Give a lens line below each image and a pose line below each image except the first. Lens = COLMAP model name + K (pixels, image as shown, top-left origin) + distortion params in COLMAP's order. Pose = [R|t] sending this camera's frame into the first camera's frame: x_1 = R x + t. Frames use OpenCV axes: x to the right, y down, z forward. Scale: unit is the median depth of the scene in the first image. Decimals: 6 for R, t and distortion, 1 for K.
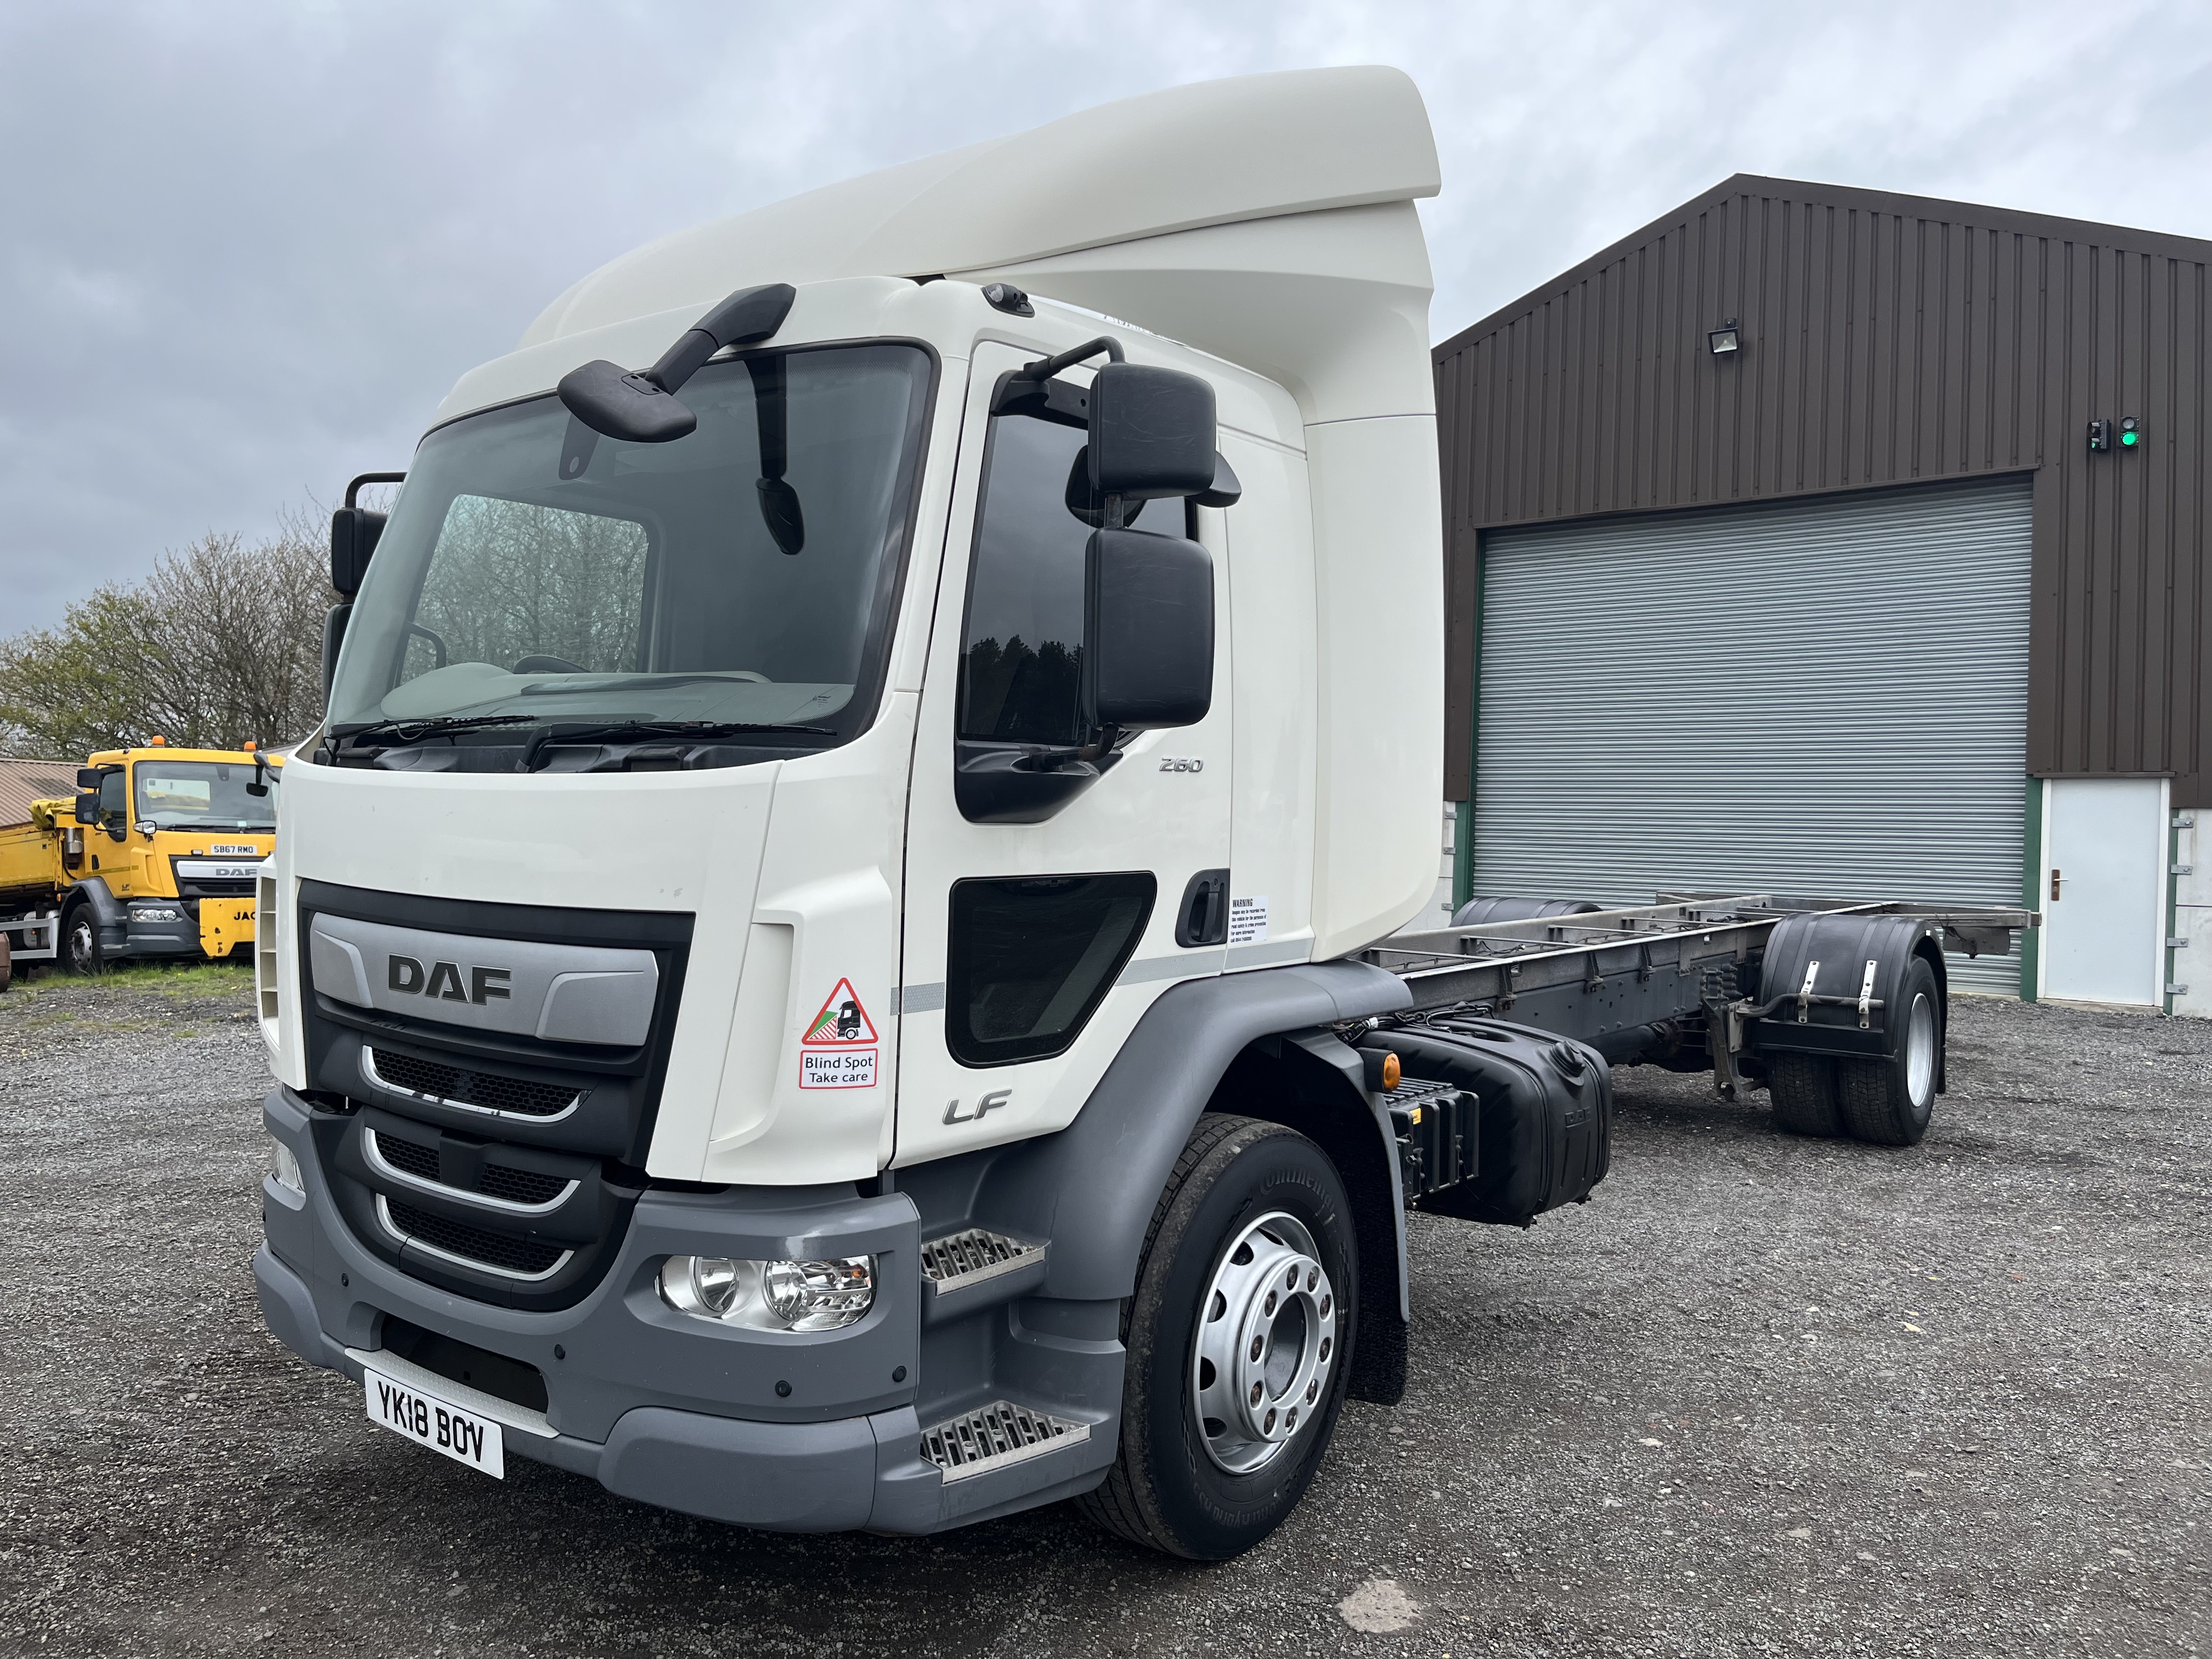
lens RADIAL K [[1665.0, 0, 1117.4], [0, 1665.0, 823.9], [0, 0, 1]] dist [0.061572, -0.085970]
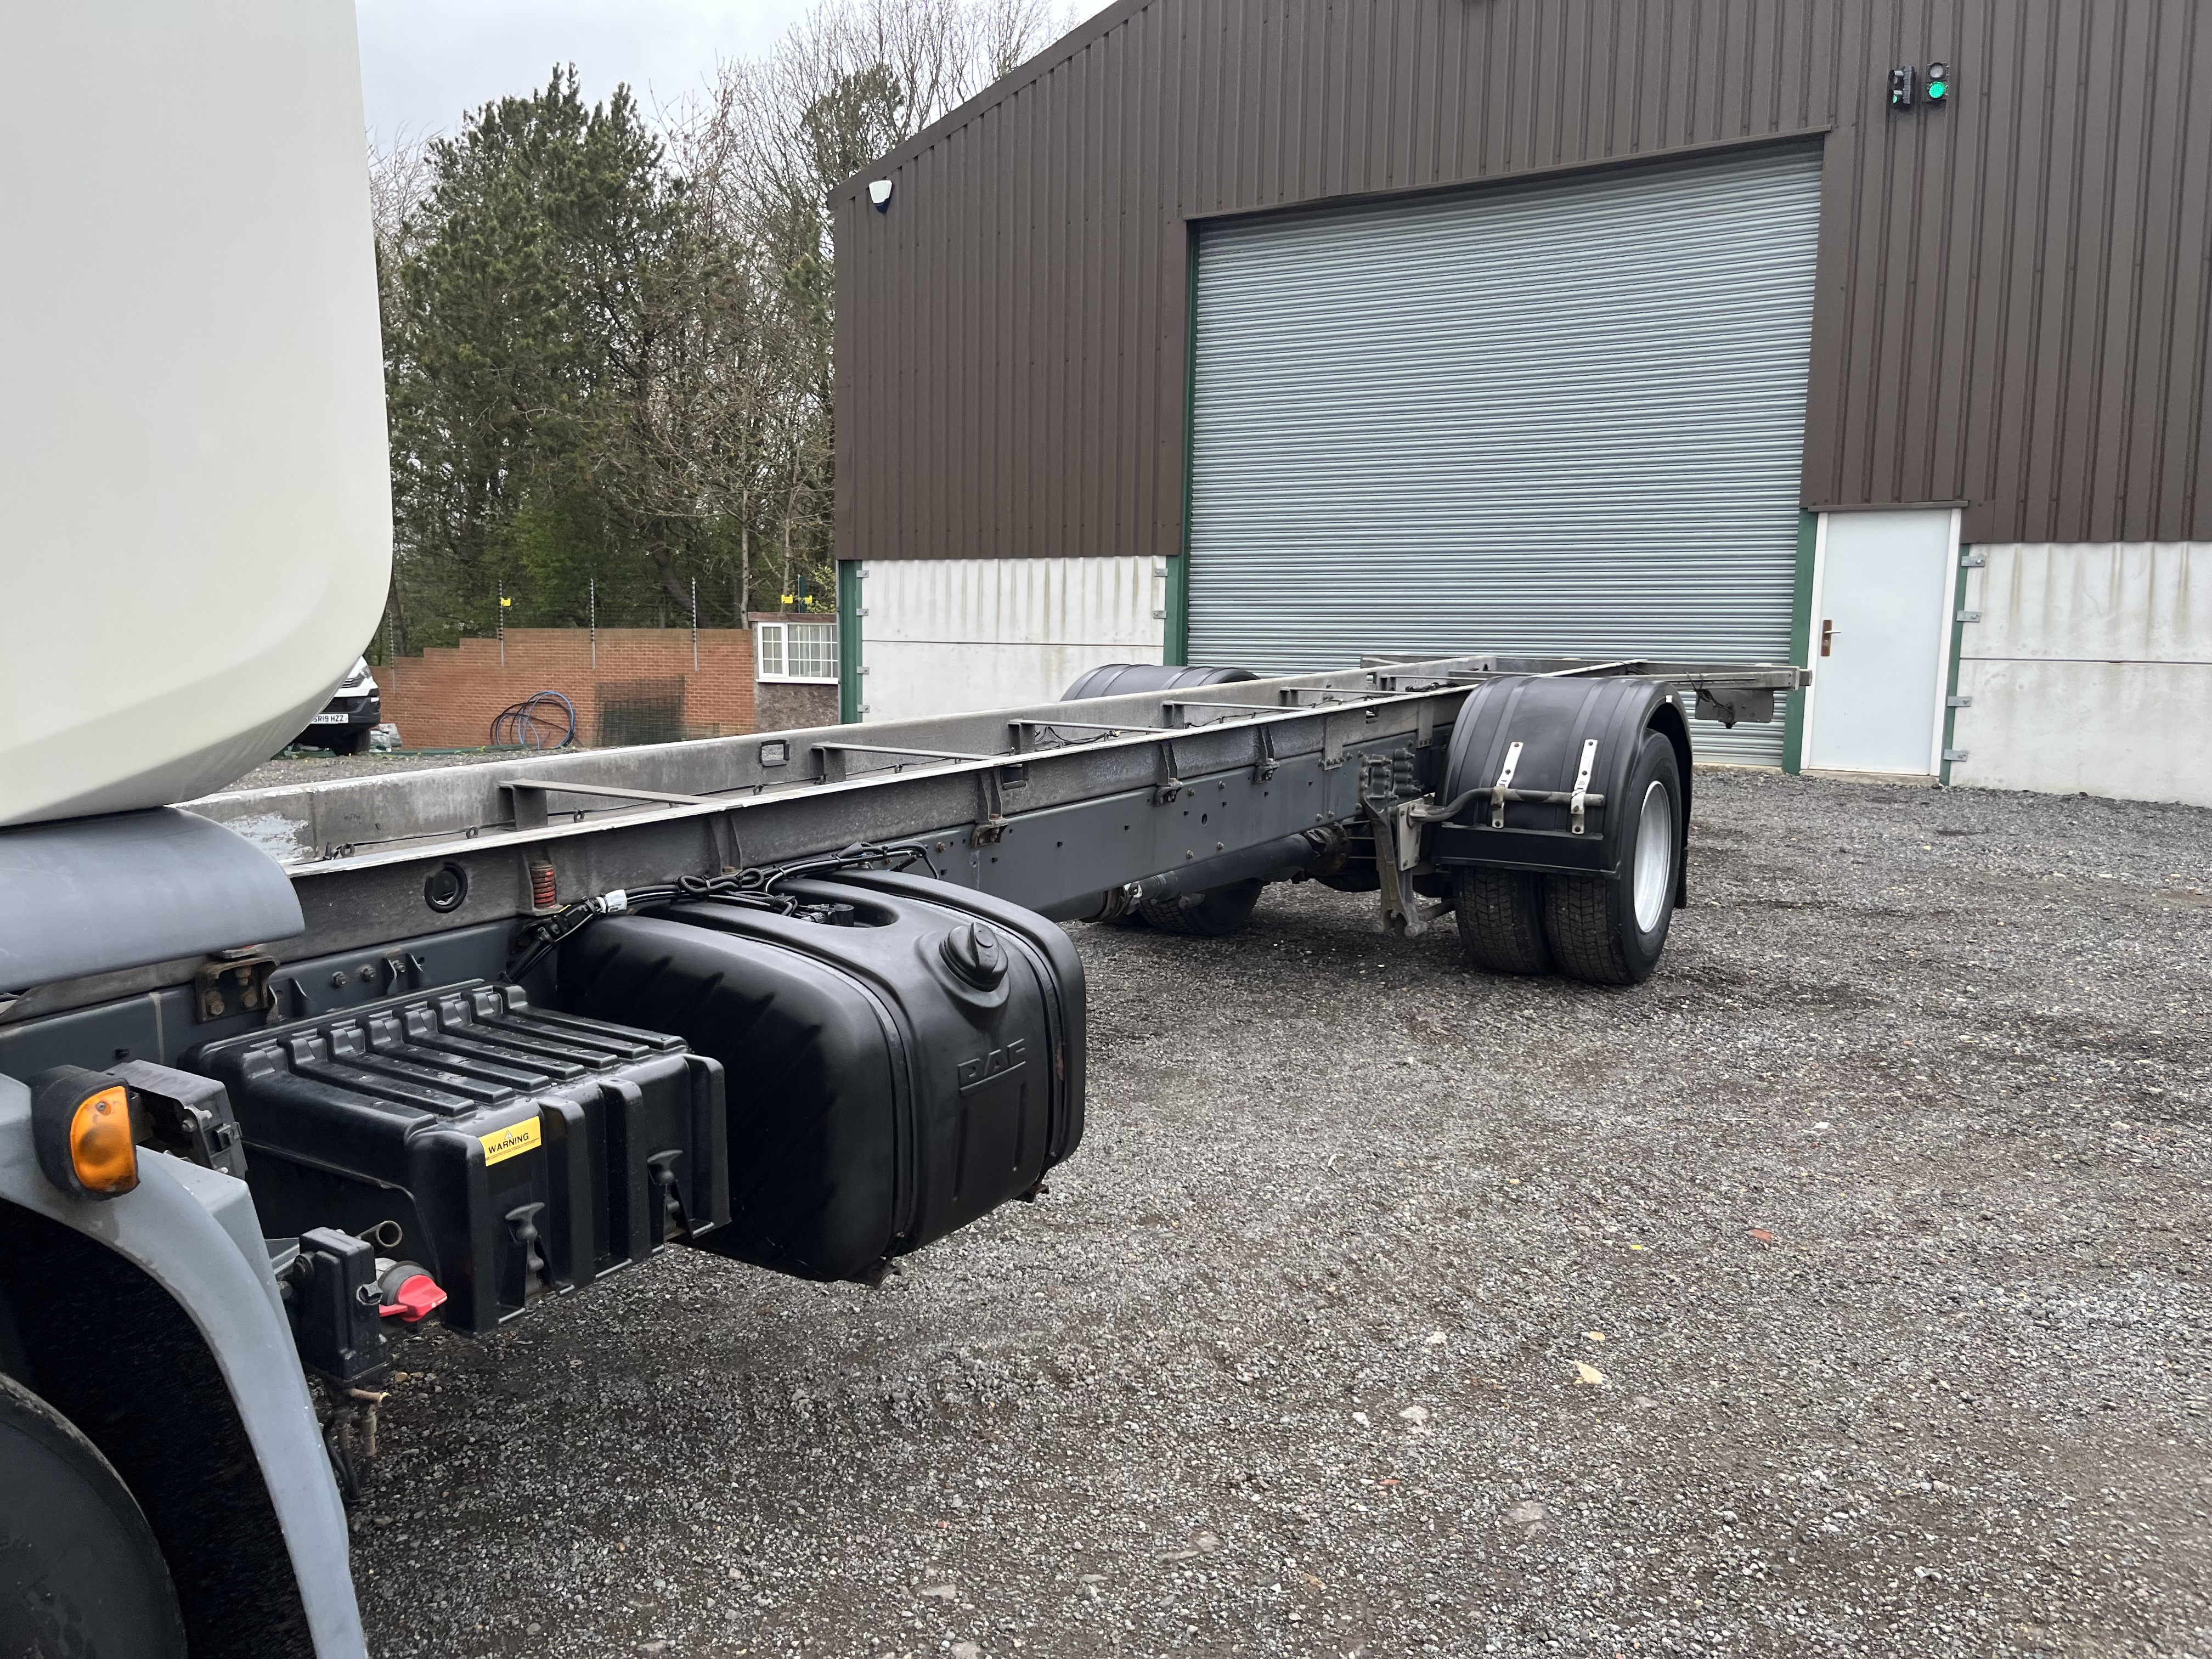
lens RADIAL K [[1683.8, 0, 1064.7], [0, 1683.8, 833.4], [0, 0, 1]] dist [0.001371, -0.000268]
pose [[0.995699, -0.029318, 0.087890, 0.152689], [0.017043, 0.990385, 0.137288, 0.017471], [-0.091069, -0.135200, 0.986624, 0.289572]]
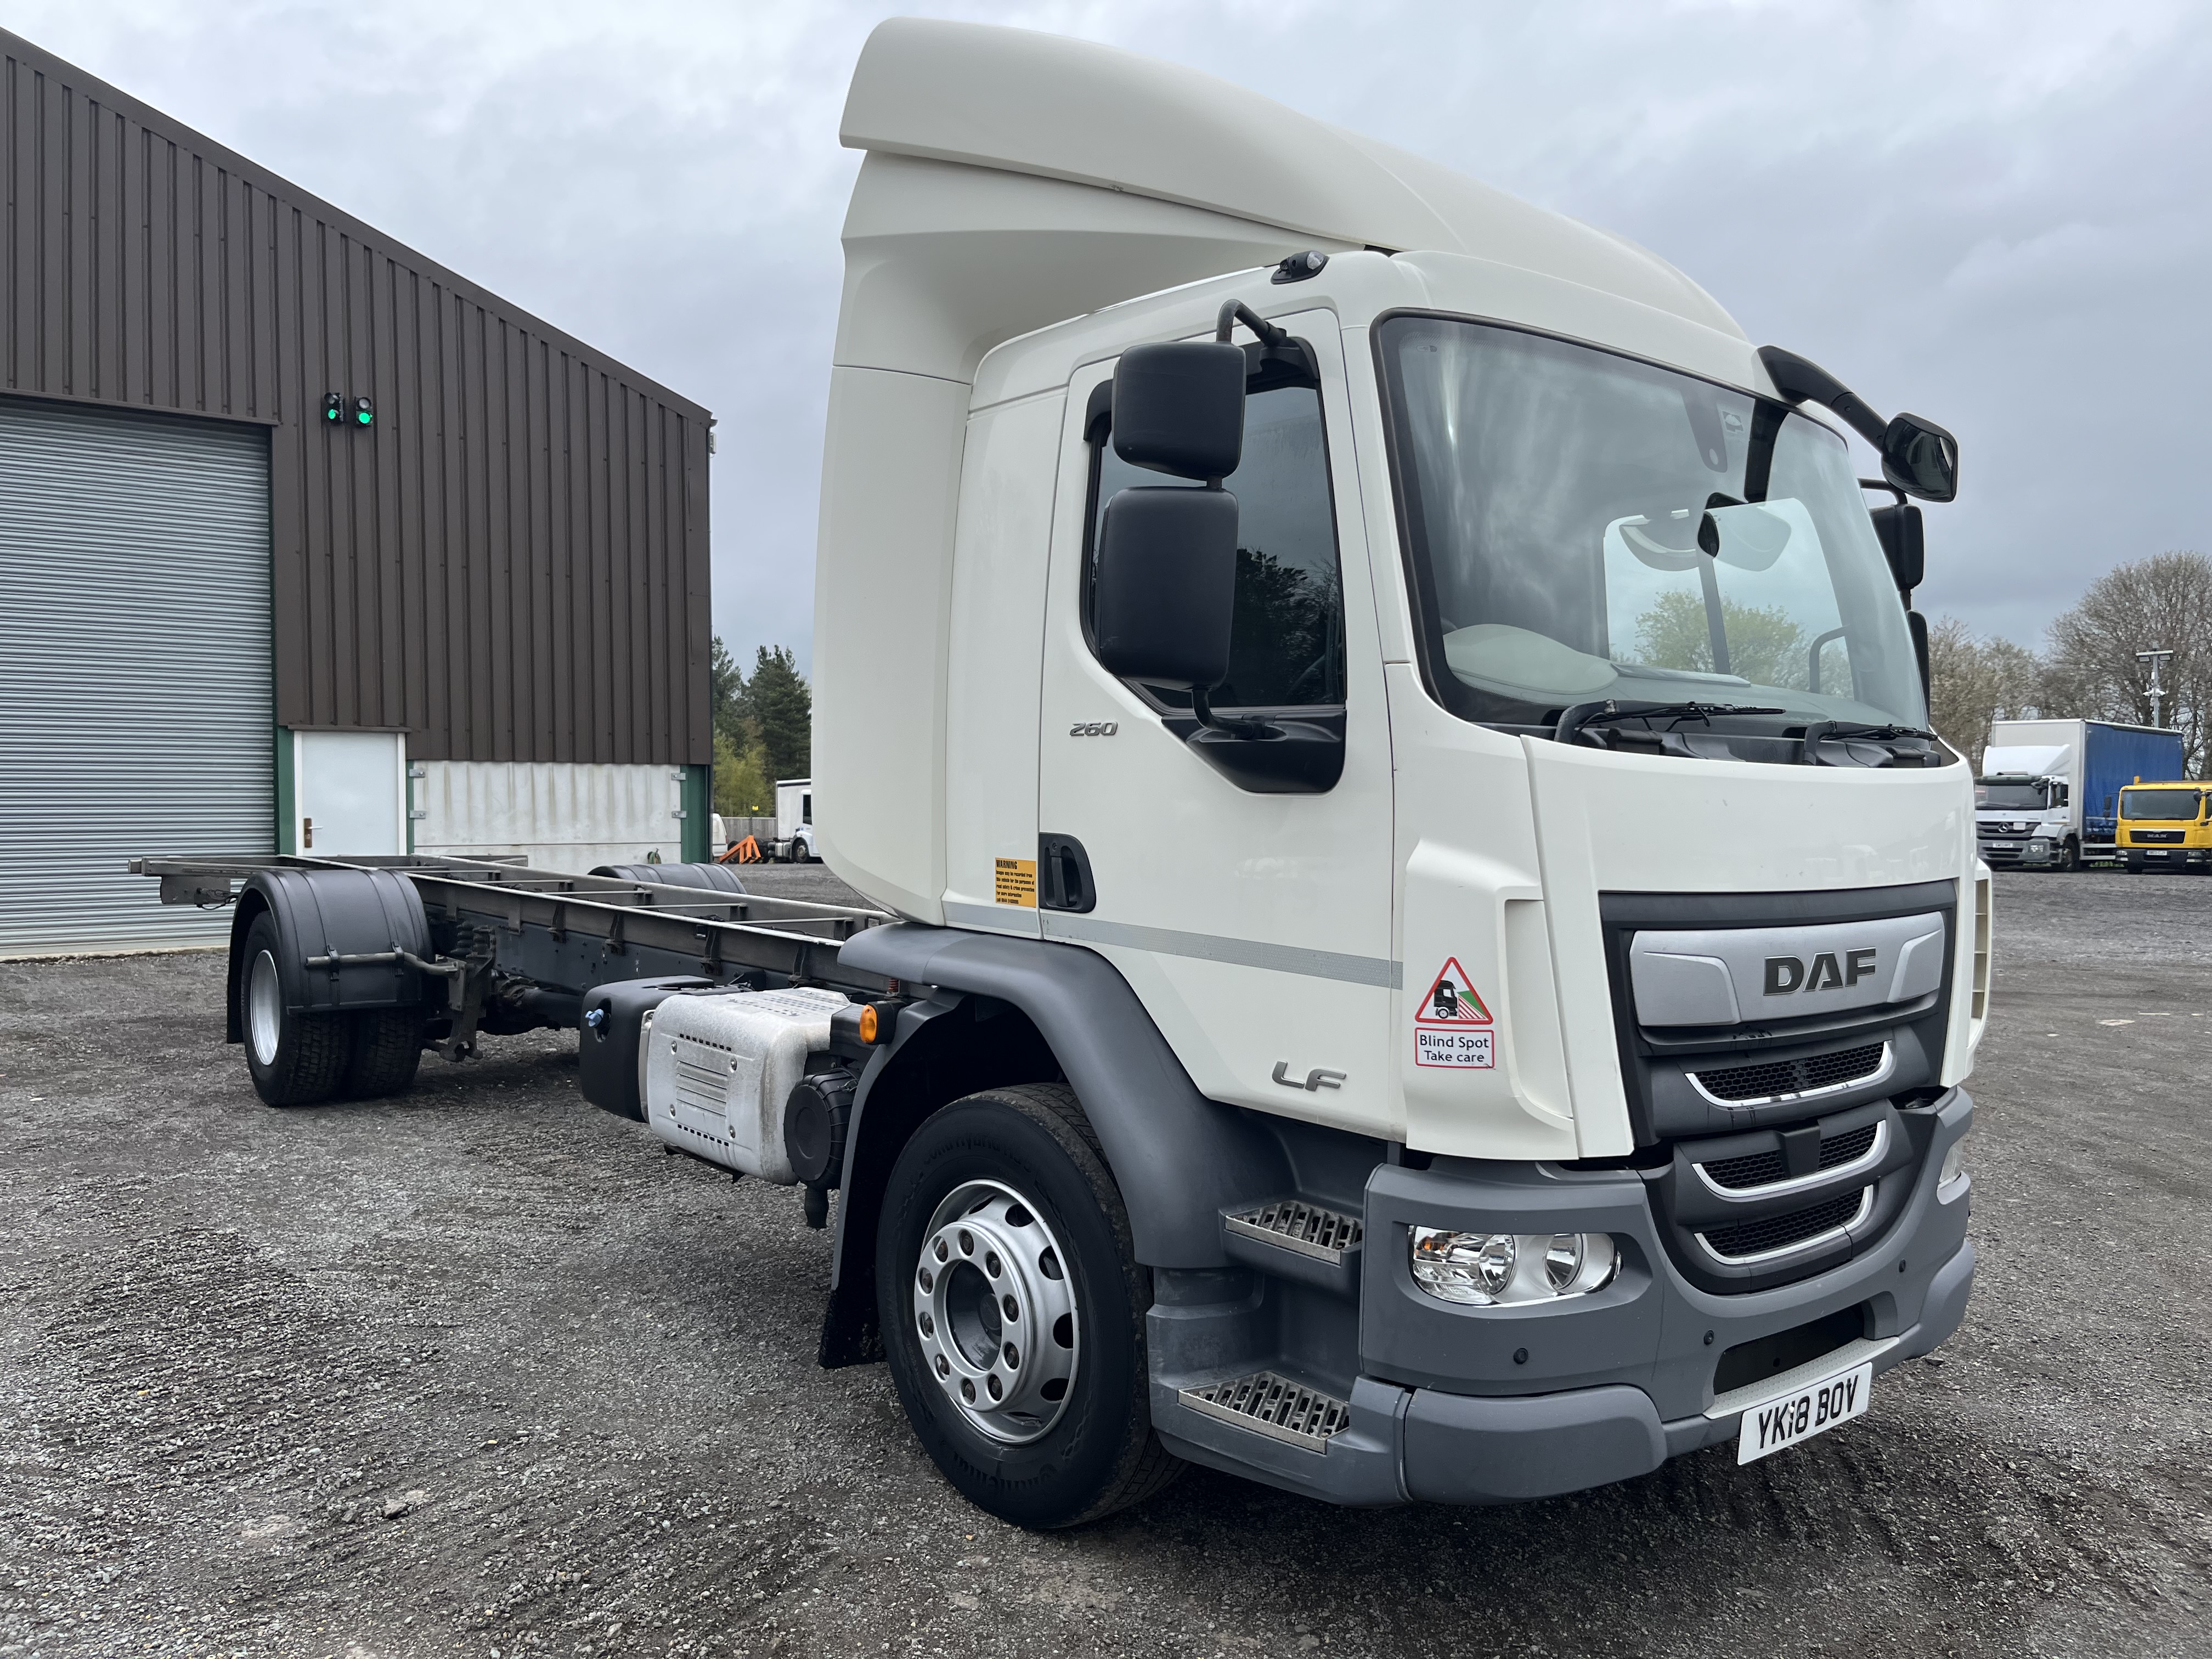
lens RADIAL K [[1665.0, 0, 1117.4], [0, 1665.0, 823.9], [0, 0, 1]] dist [0.061572, -0.085970]
pose [[0.229162, -0.035487, 0.972741, -0.567642], [-0.000119, 0.999334, 0.036486, -0.012302], [-0.973388, -0.008477, 0.229005, 0.454555]]
